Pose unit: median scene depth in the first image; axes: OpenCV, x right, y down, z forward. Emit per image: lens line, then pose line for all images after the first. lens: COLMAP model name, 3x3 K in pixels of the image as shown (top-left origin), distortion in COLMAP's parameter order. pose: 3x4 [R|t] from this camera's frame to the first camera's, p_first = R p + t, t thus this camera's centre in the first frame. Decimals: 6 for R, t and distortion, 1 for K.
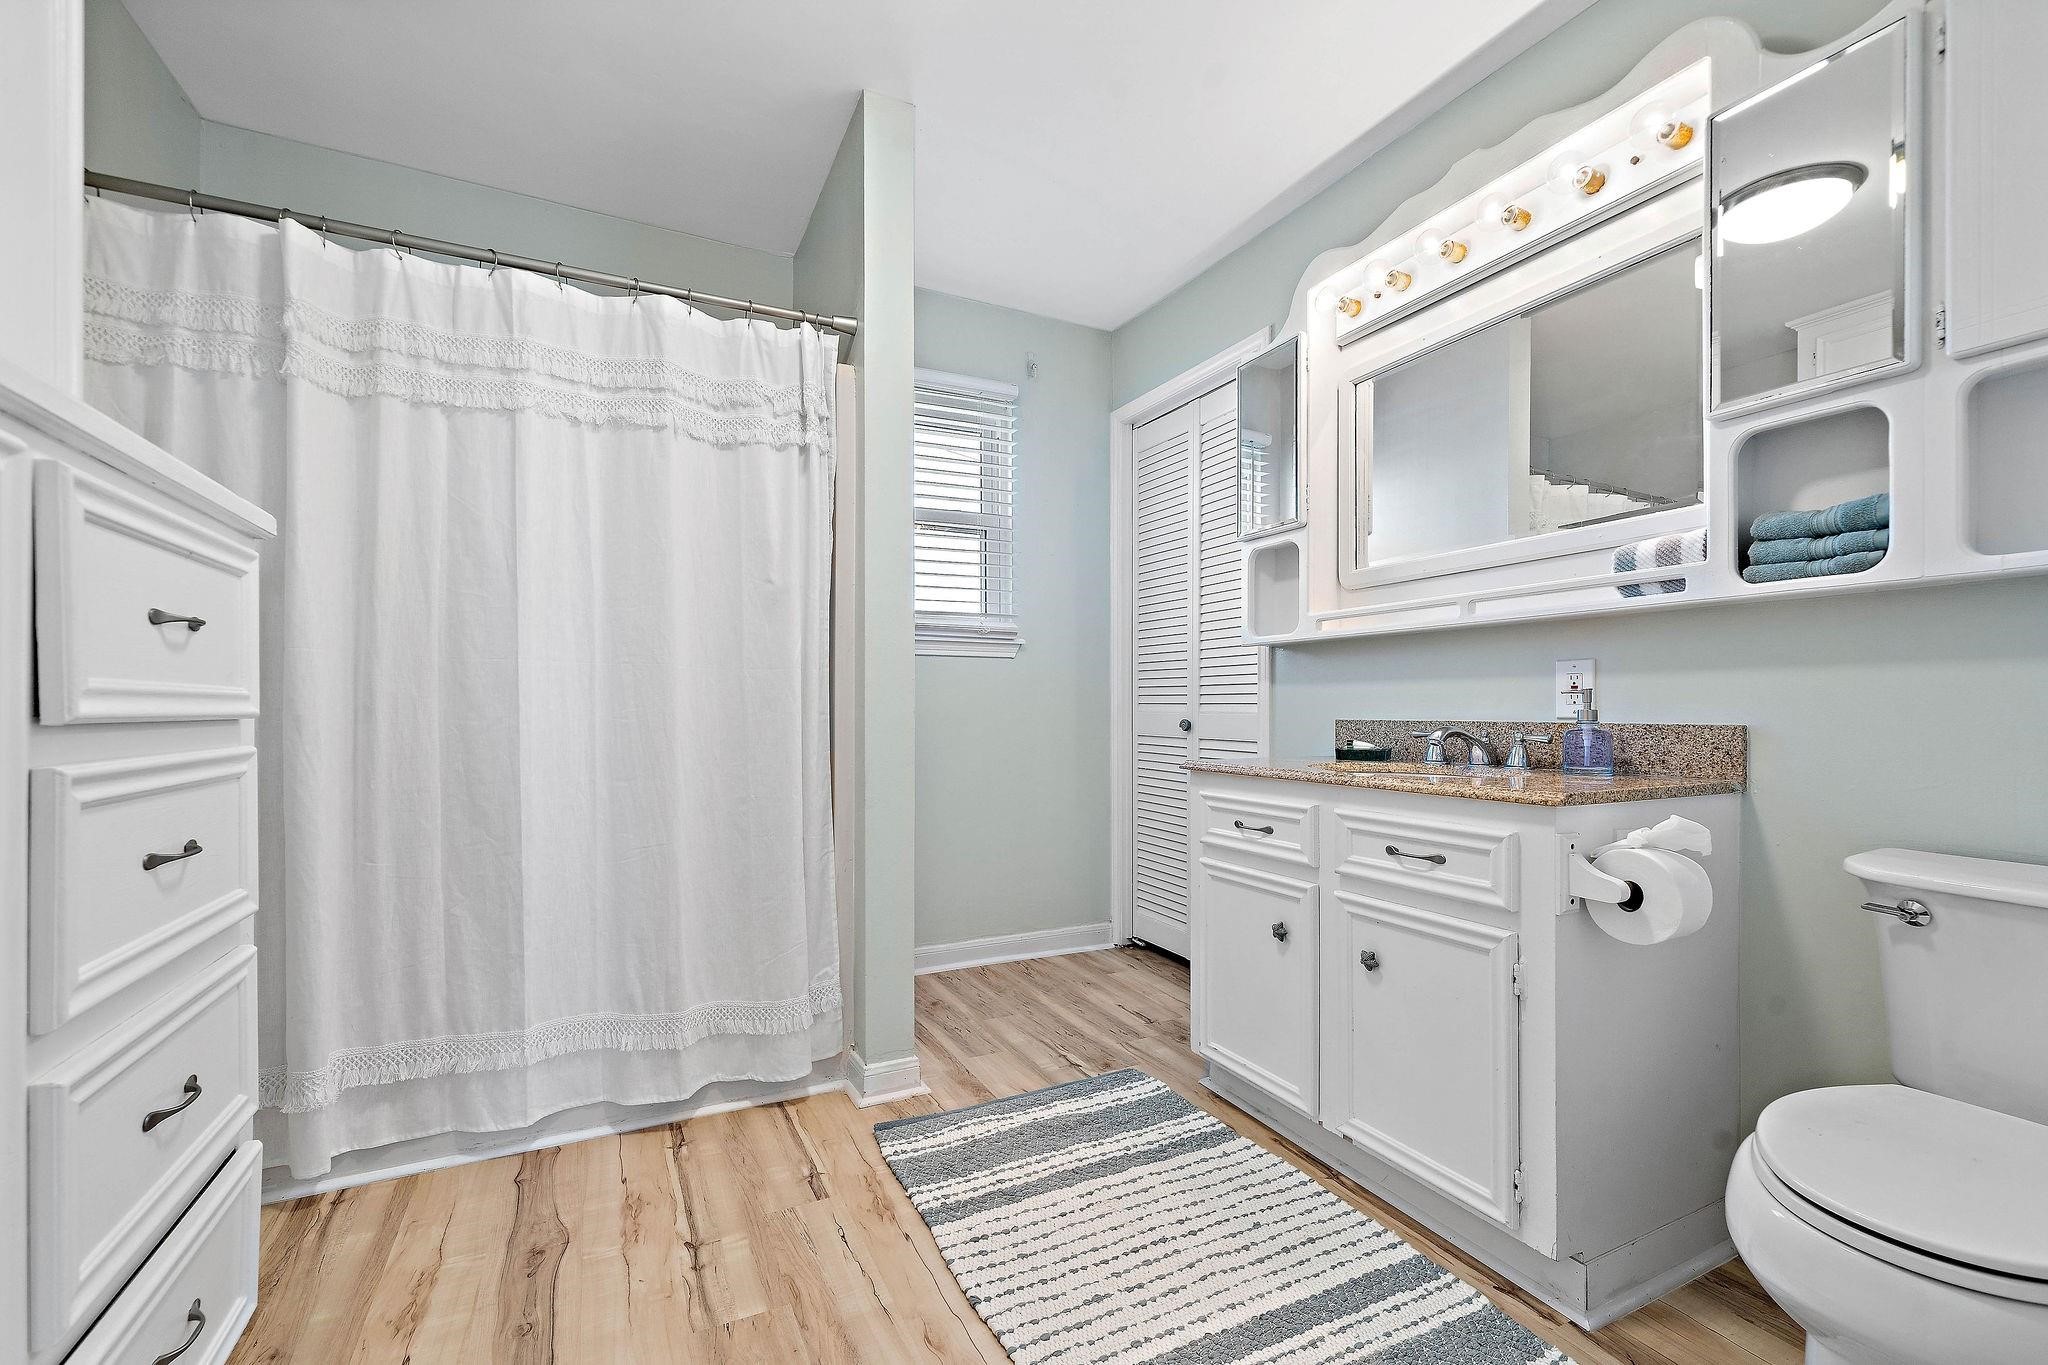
lens RADIAL K [[833.4, 0, 1013.6], [0, 833.4, 705.1], [0, 0, 1]] dist [0.000578, 0.000168]
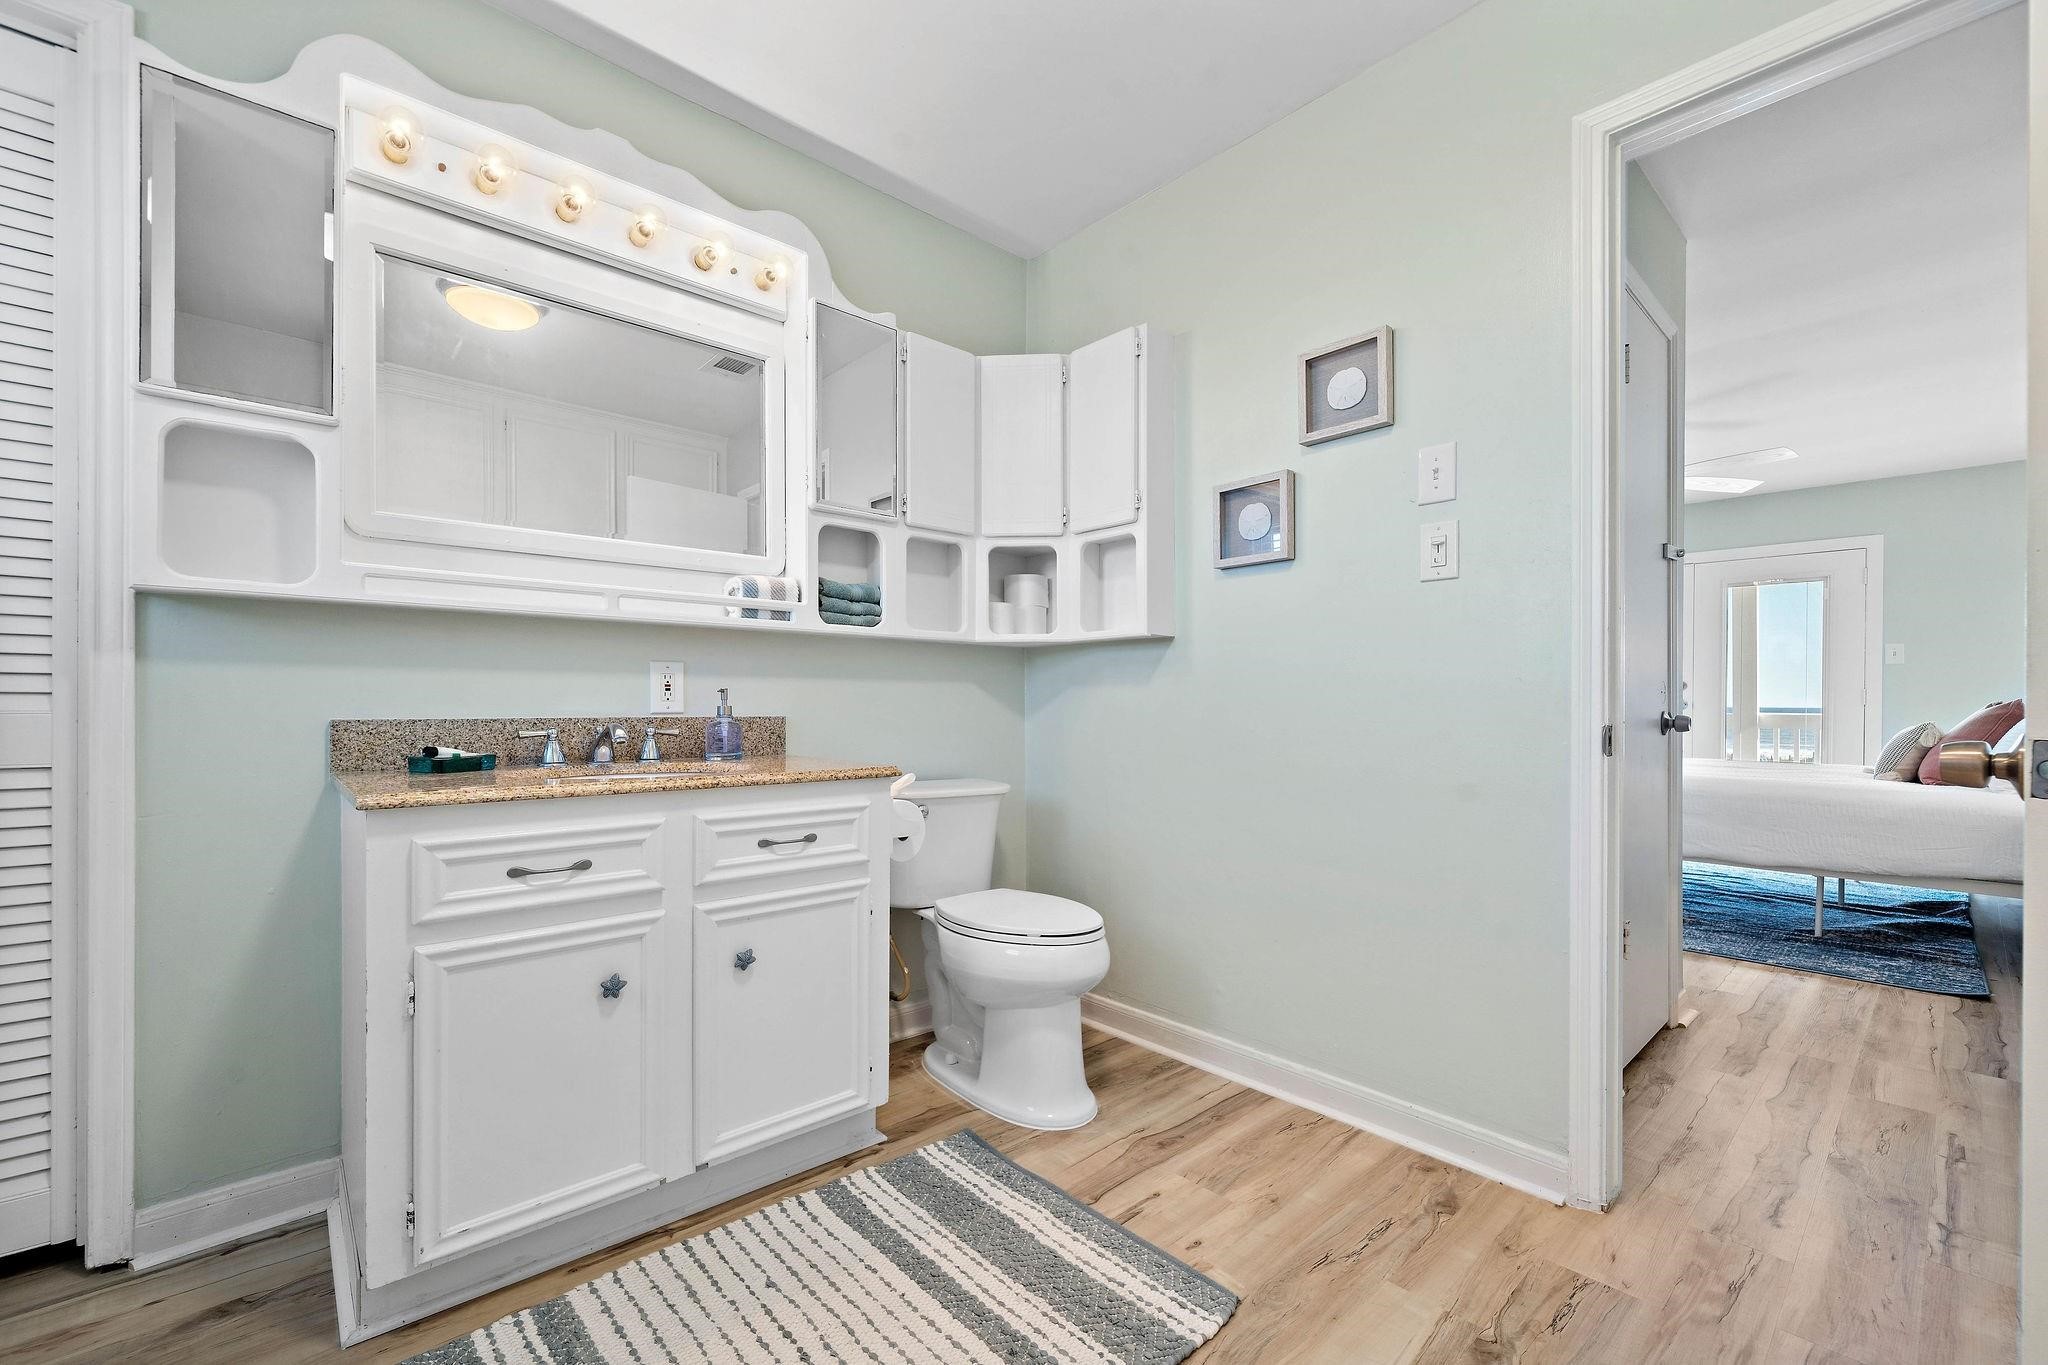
lens RADIAL K [[833.4, 0, 1013.6], [0, 833.4, 705.1], [0, 0, 1]] dist [0.000578, 0.000168]
pose [[-0.247147, -0.003465, 0.968972, -0.578483], [-0.008638, 0.999962, 0.001373, -0.000815], [-0.968939, -0.008031, -0.247168, 0.884988]]
